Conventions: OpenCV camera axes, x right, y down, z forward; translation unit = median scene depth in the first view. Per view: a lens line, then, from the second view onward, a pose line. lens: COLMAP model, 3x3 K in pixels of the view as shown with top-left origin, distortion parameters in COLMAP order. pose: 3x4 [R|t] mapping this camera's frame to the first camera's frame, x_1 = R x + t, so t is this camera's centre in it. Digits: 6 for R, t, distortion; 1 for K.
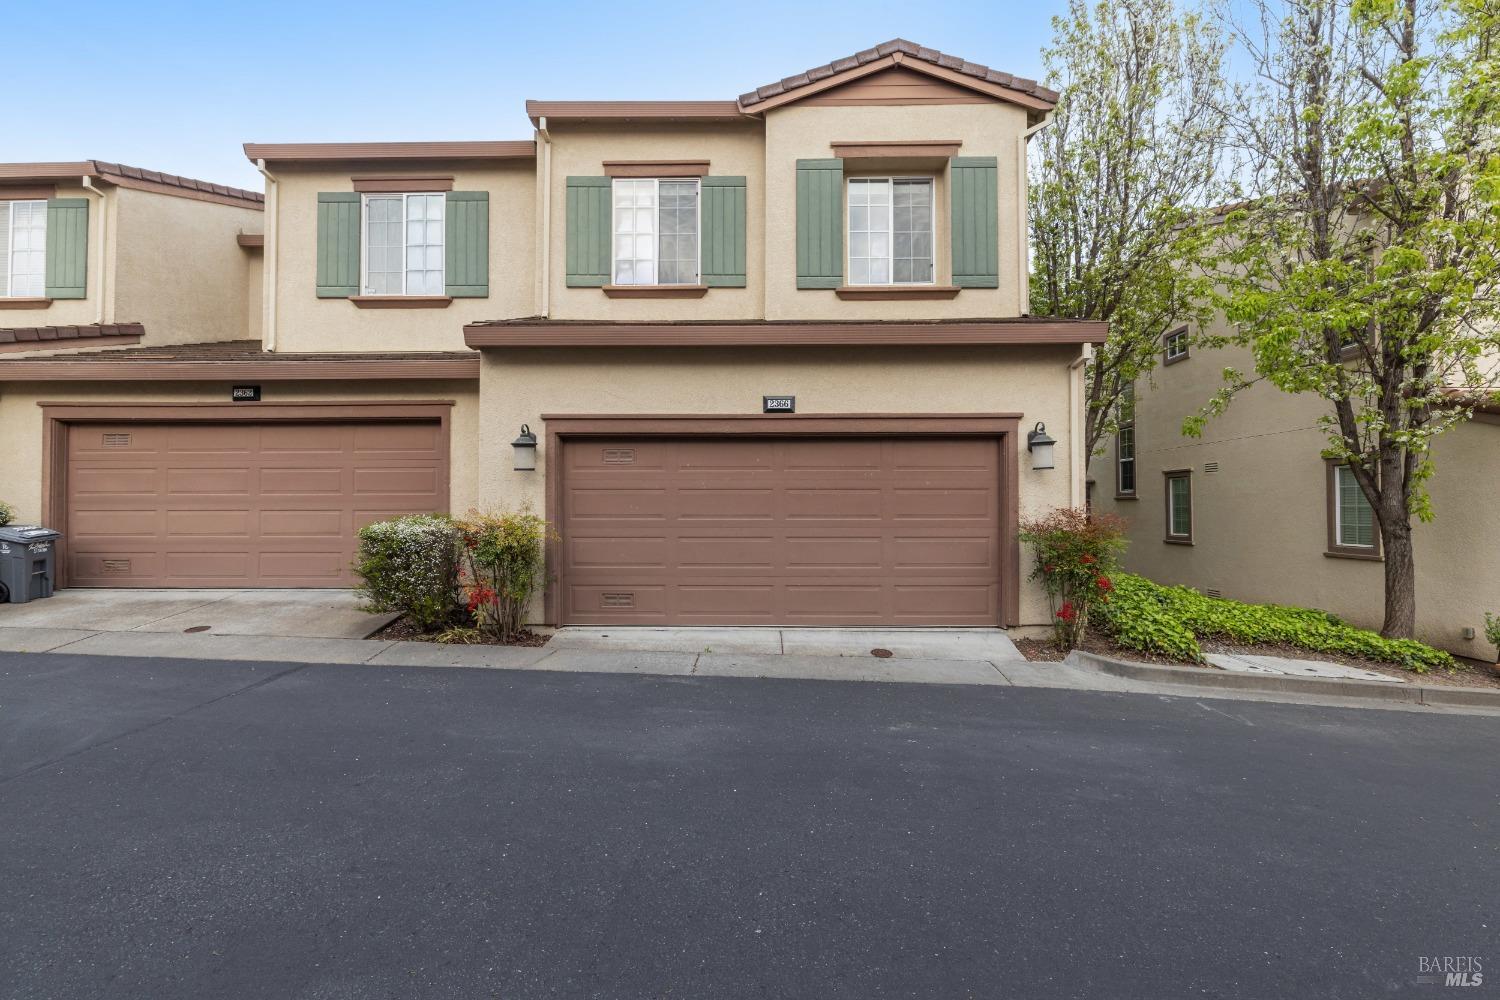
lens RADIAL K [[641.4, 0, 750.9], [0, 641.4, 503.4], [0, 0, 1]] dist [-0.002343, -0.000123]
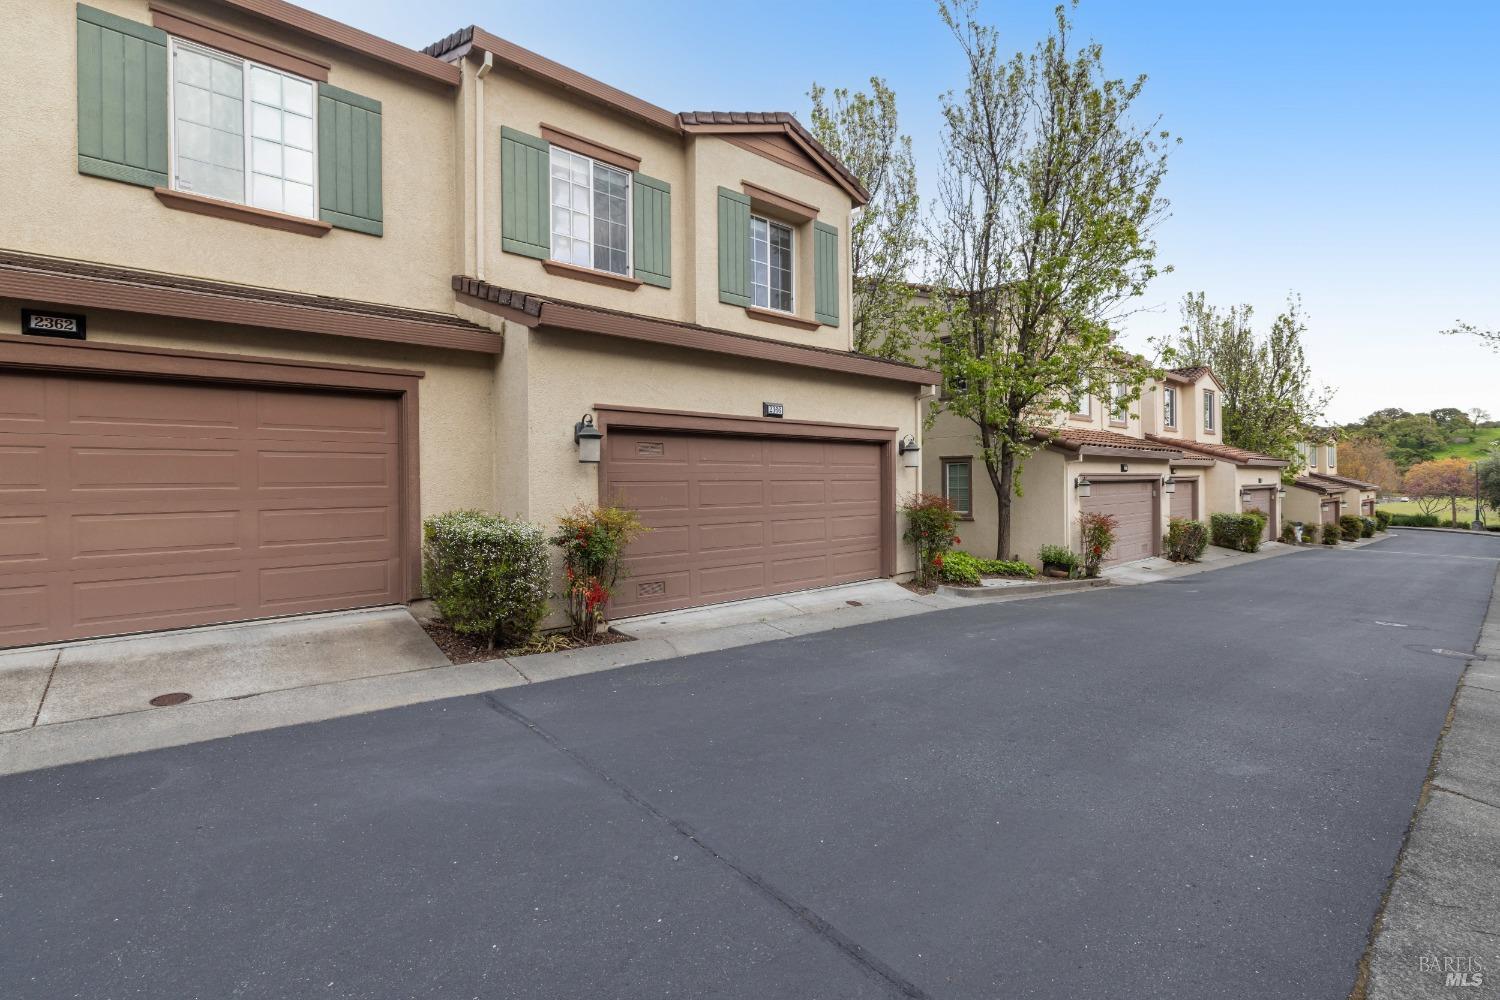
lens RADIAL K [[689.3, 0, 748.5], [0, 689.3, 491.2], [0, 0, 1]] dist [-0.002080, -0.000116]
pose [[0.737810, -0.014468, 0.674853, -0.725902], [0.002202, 0.999817, 0.019028, -0.023313], [-0.675005, -0.012553, 0.737707, 0.065097]]
